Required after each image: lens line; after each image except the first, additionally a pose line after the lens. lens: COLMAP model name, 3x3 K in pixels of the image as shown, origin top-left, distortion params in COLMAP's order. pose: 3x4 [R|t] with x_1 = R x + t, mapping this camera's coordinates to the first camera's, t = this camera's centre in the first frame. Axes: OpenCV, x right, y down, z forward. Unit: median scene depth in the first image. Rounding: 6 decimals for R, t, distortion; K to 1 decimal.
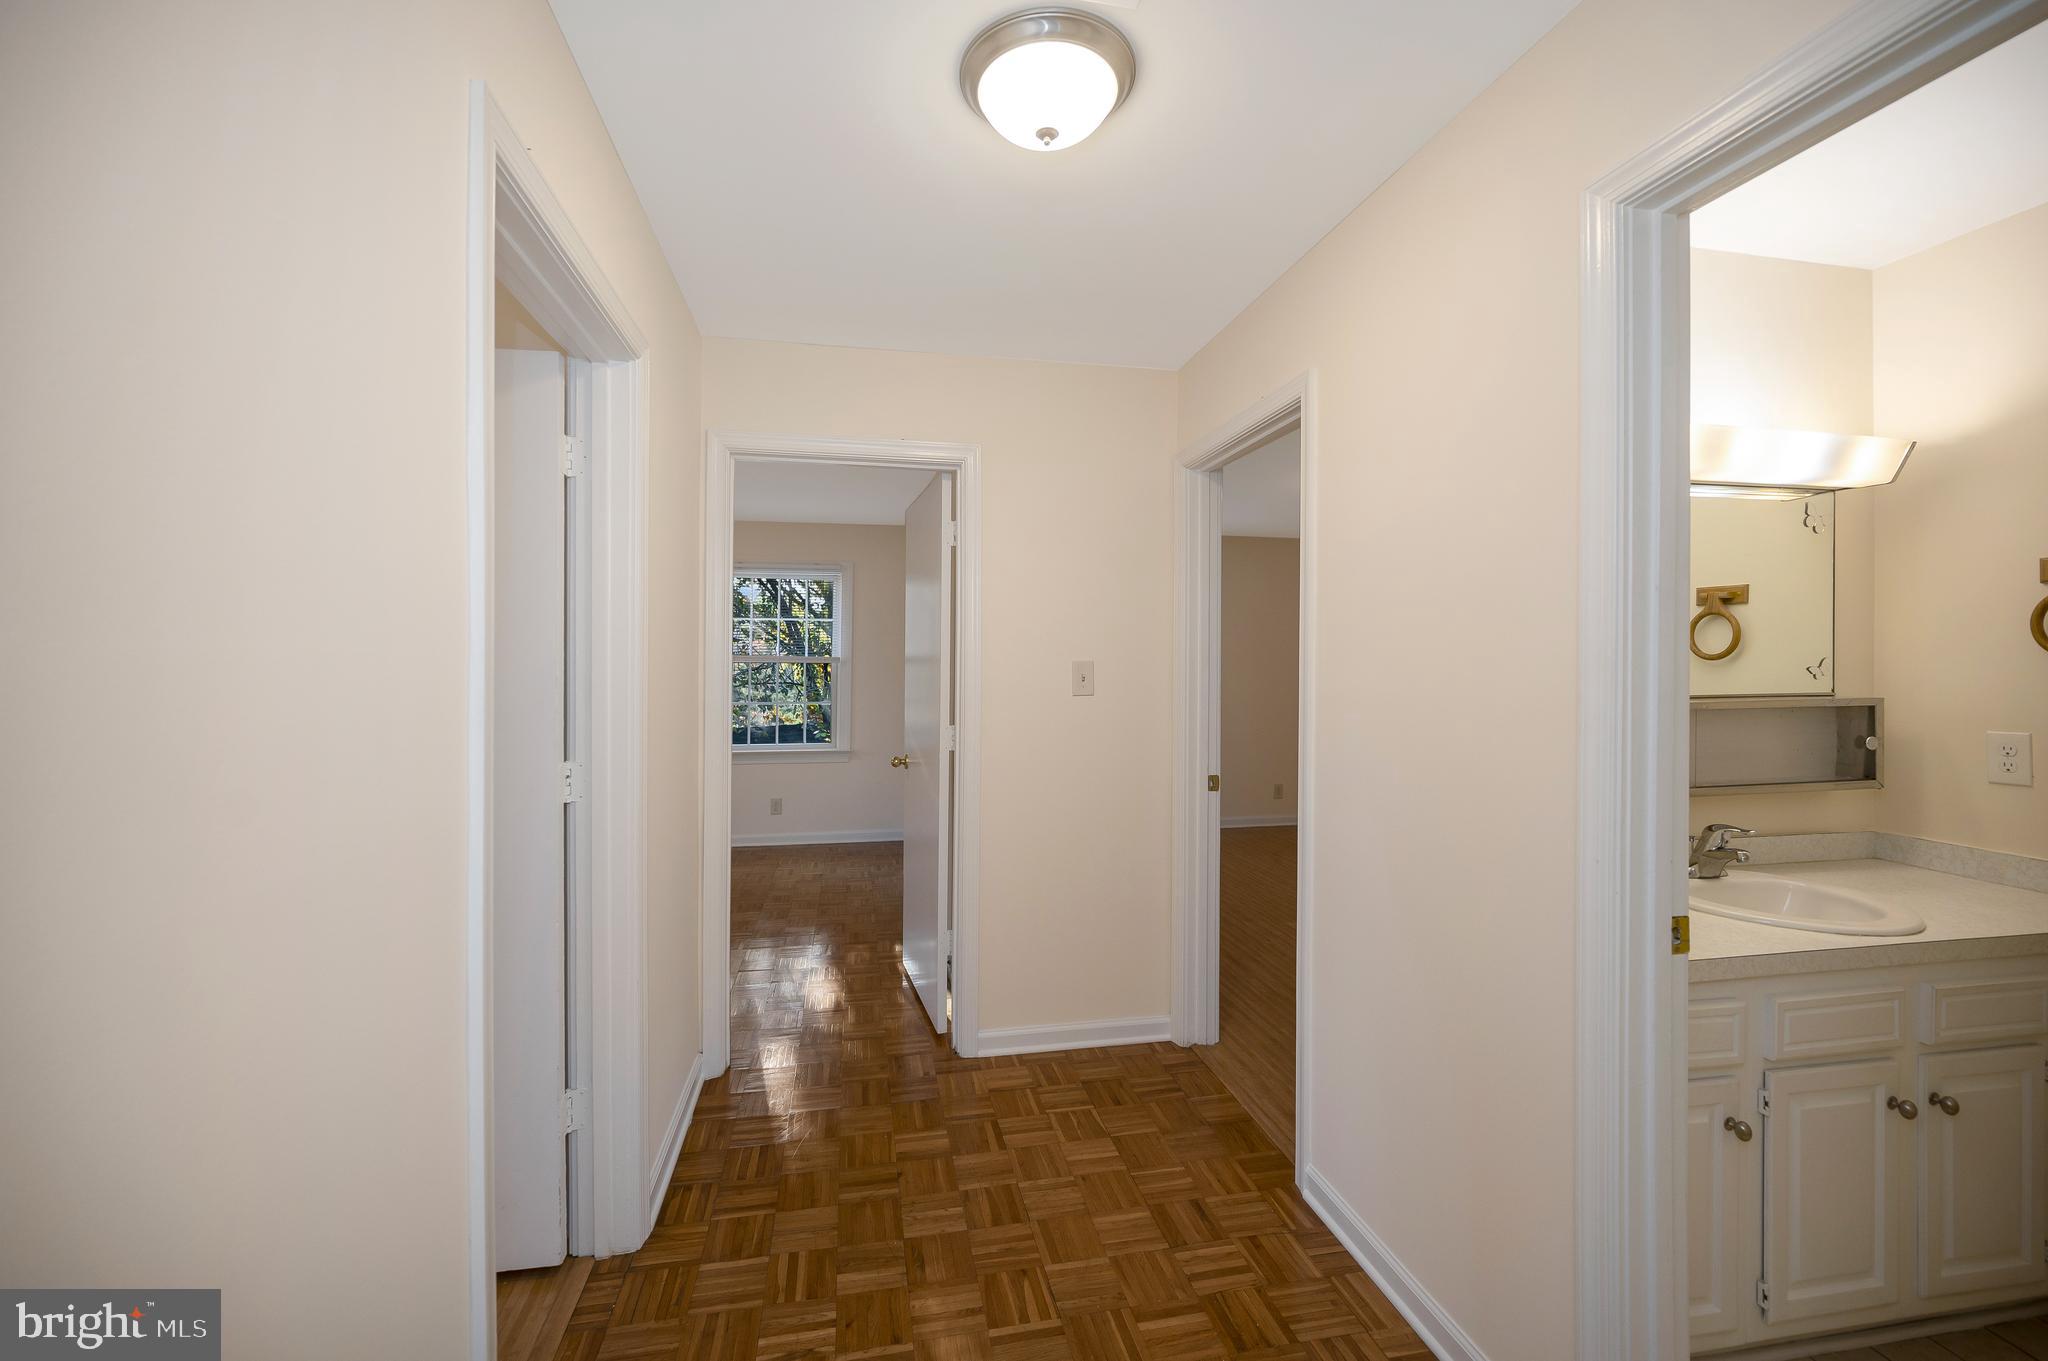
lens RADIAL K [[830.4, 0, 1036.1], [0, 830.4, 670.2], [0, 0, 1]] dist [-0.005145, 0.000902]
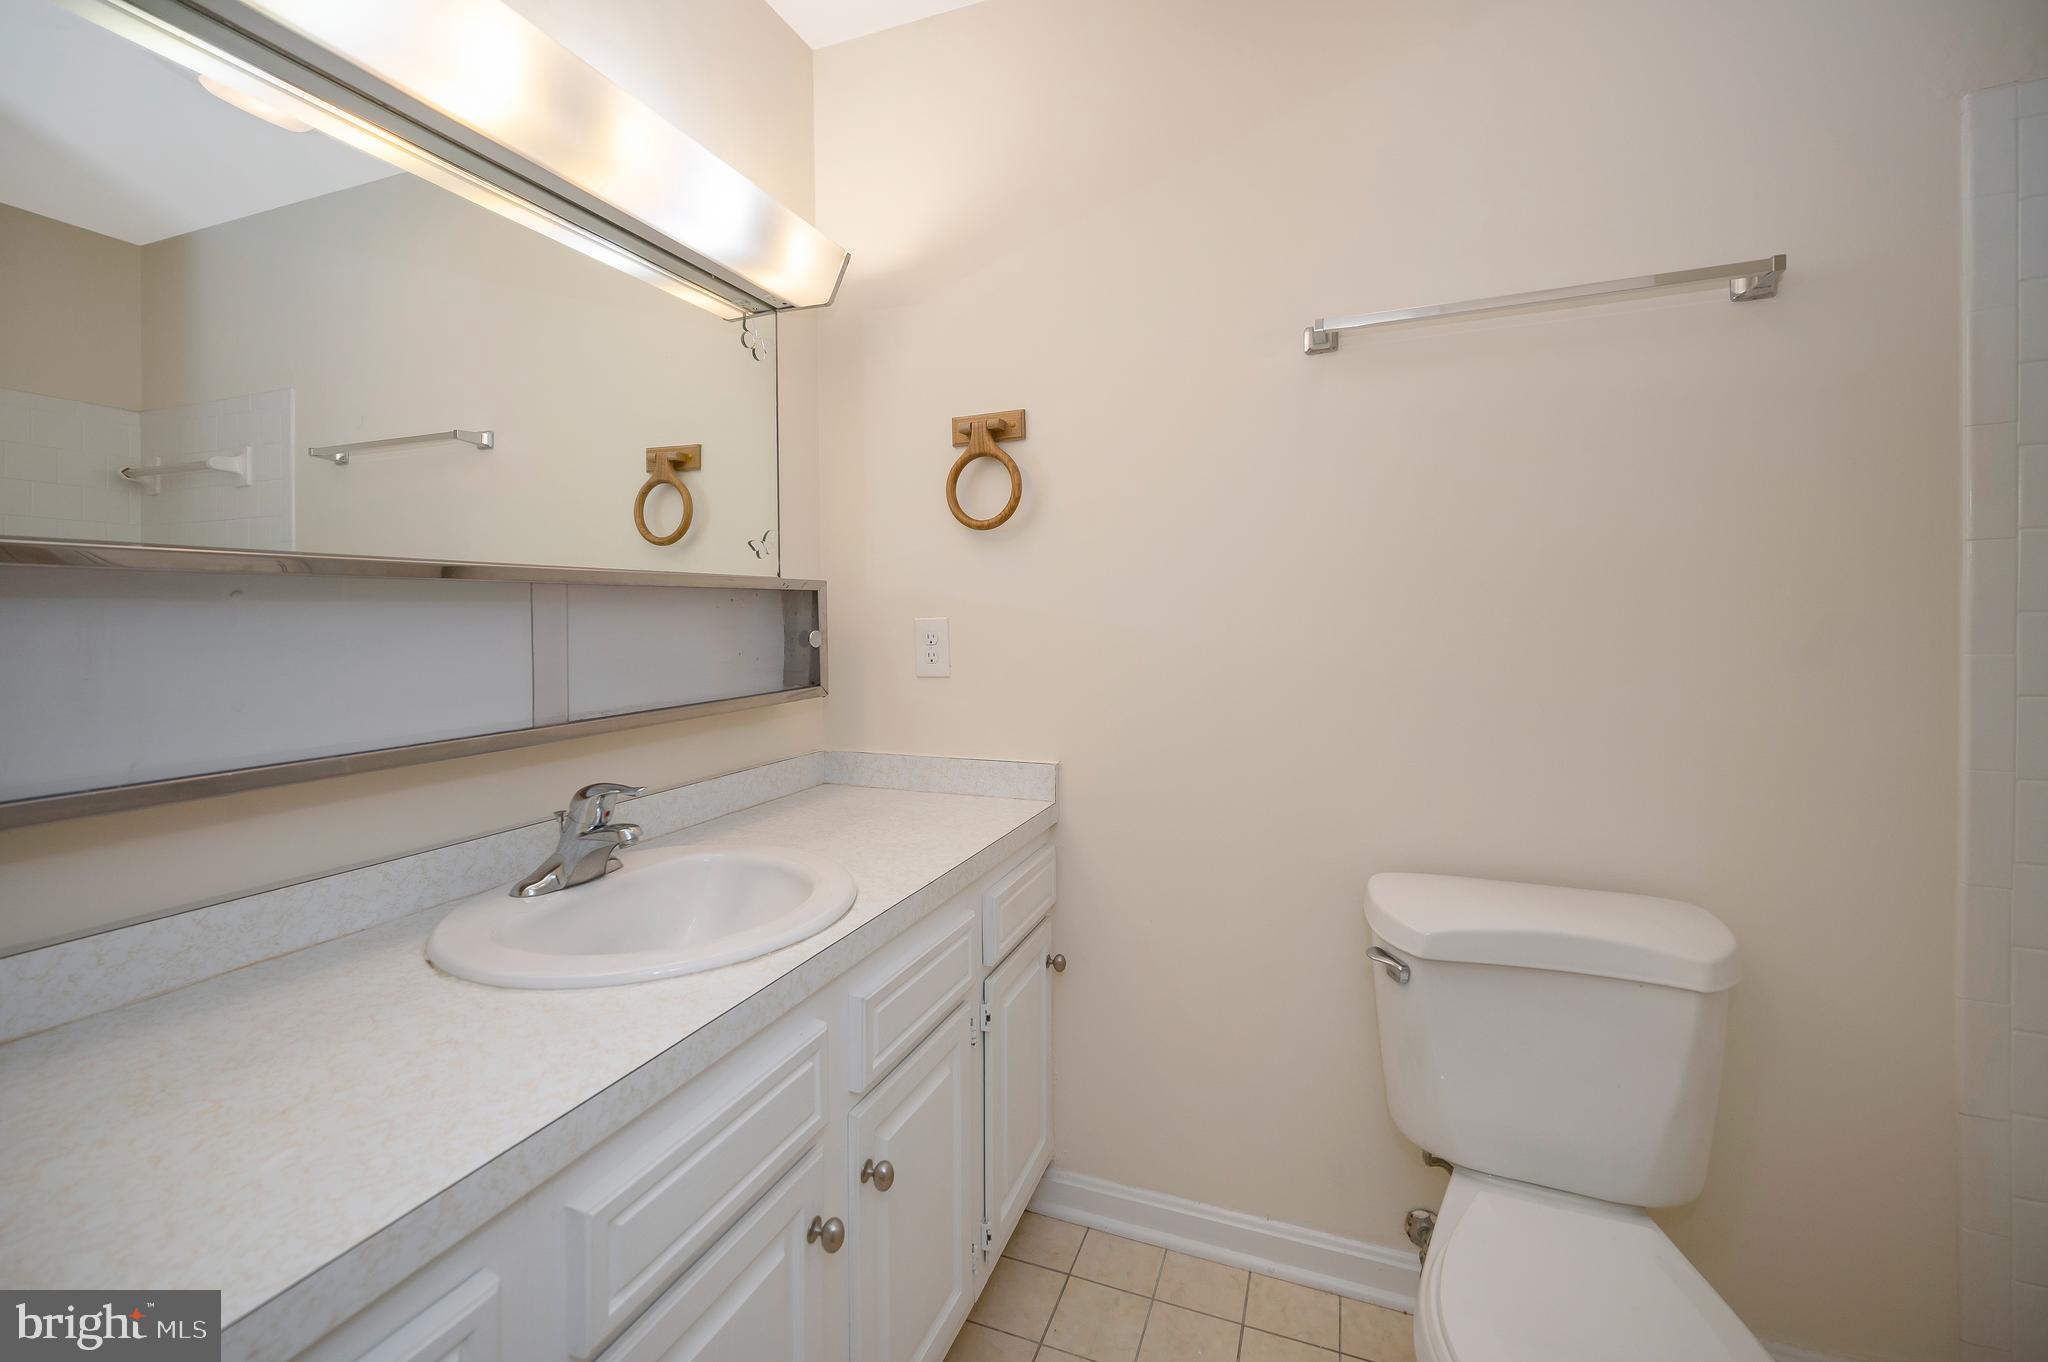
lens RADIAL K [[830.4, 0, 1059.2], [0, 830.4, 622.9], [0, 0, 1]] dist [-0.005145, 0.000902]
pose [[0.513318, -0.011856, 0.858117, 0.456440], [0.010591, 0.999916, 0.007480, 0.069123], [-0.858133, 0.005248, 0.513400, 0.400520]]
